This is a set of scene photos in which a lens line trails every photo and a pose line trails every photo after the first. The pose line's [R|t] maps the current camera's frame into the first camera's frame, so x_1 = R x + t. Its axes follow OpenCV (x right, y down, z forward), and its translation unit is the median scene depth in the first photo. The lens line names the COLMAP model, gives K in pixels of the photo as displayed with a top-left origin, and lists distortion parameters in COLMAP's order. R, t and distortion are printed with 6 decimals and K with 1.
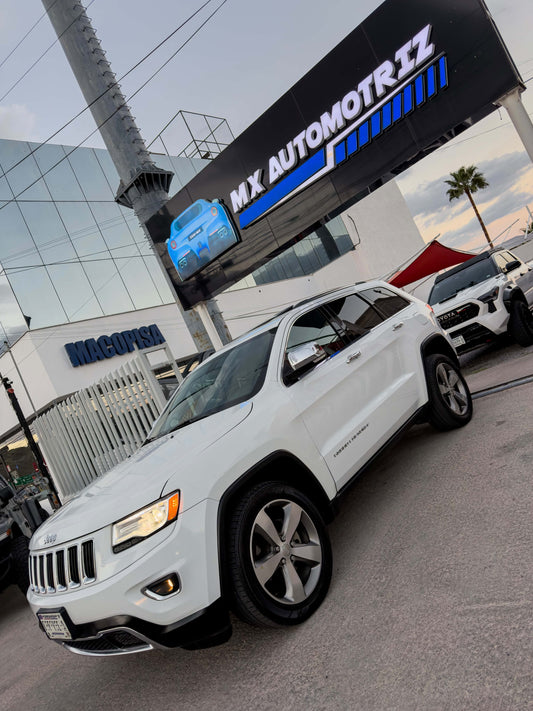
lens RADIAL K [[497.3, 0, 250.6], [0, 497.3, 371.4], [0, 0, 1]] dist [-0.002618, -0.051929]
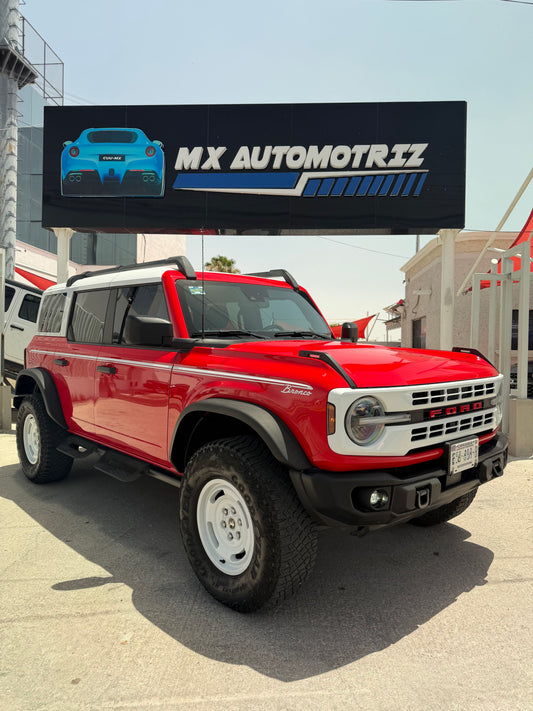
lens RADIAL K [[504.3, 0, 265.5], [0, 504.3, 361.7], [0, 0, 1]] dist [-0.001552, -0.002800]
pose [[0.716268, 0.426309, 0.552468, -0.291630], [-0.366365, 0.903544, -0.222228, 0.151870], [-0.593917, -0.043230, 0.803364, 0.164202]]
